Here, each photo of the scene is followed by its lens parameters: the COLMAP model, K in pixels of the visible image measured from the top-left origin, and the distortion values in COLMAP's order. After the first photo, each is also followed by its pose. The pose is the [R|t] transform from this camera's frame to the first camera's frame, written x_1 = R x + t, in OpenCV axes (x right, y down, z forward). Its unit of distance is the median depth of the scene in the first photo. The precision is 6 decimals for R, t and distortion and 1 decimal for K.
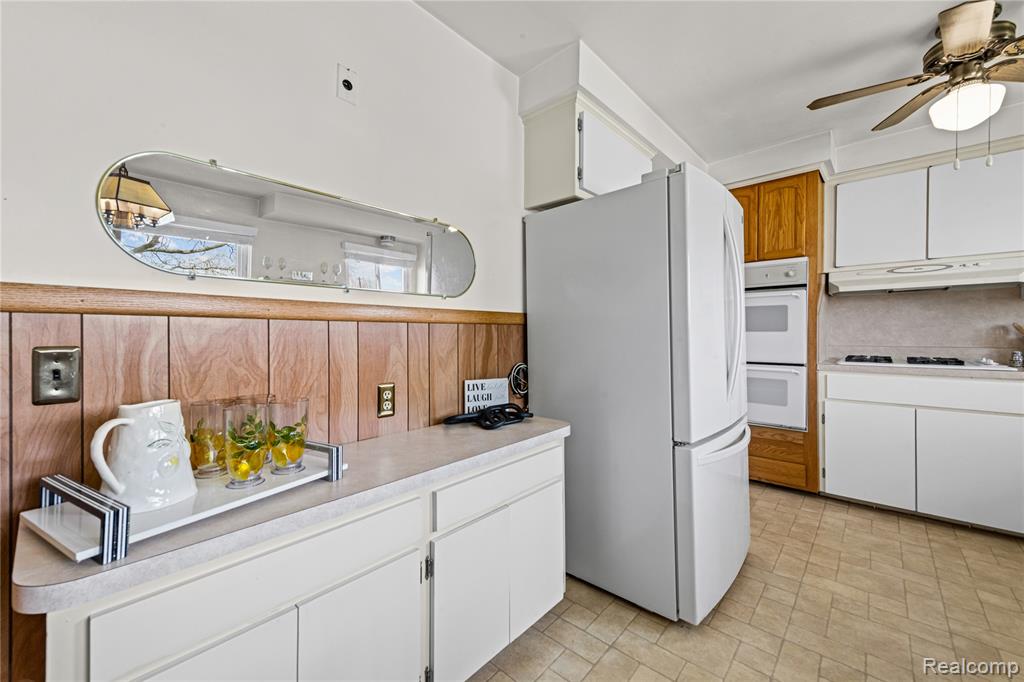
lens RADIAL K [[403.0, 0, 513.0], [0, 403.0, 336.2], [0, 0, 1]] dist [0.008408, 0.000100]
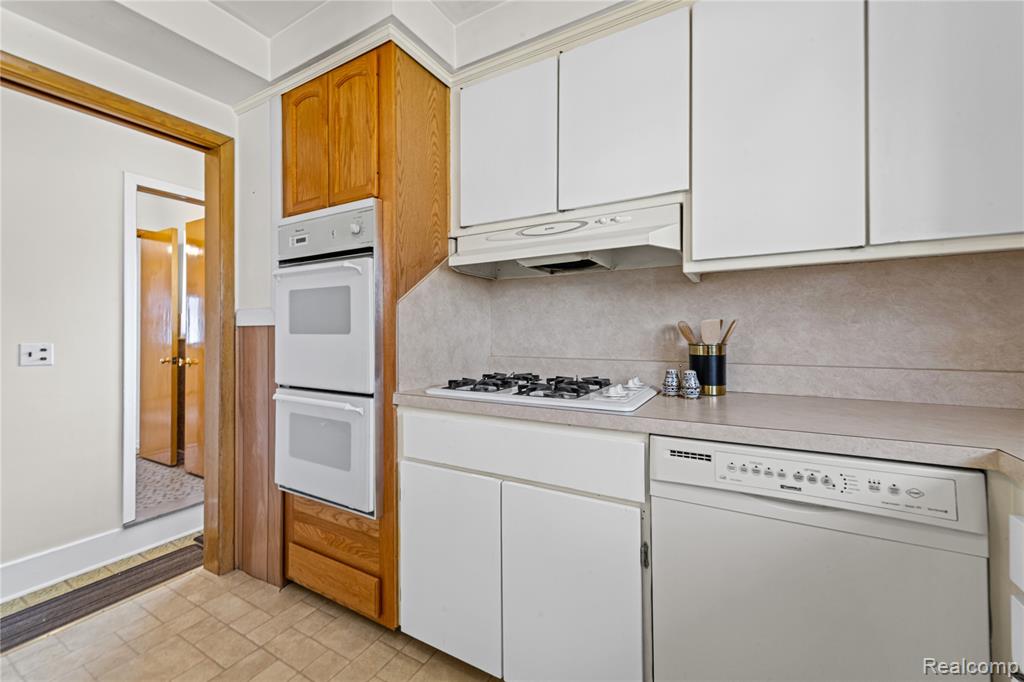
lens RADIAL K [[403.0, 0, 518.5], [0, 403.0, 332.9], [0, 0, 1]] dist [0.008408, 0.000100]
pose [[0.975846, 0.002982, 0.218439, 0.791364], [-0.001094, 0.999961, -0.008763, -0.009238], [-0.218456, 0.008313, 0.975811, 0.424612]]
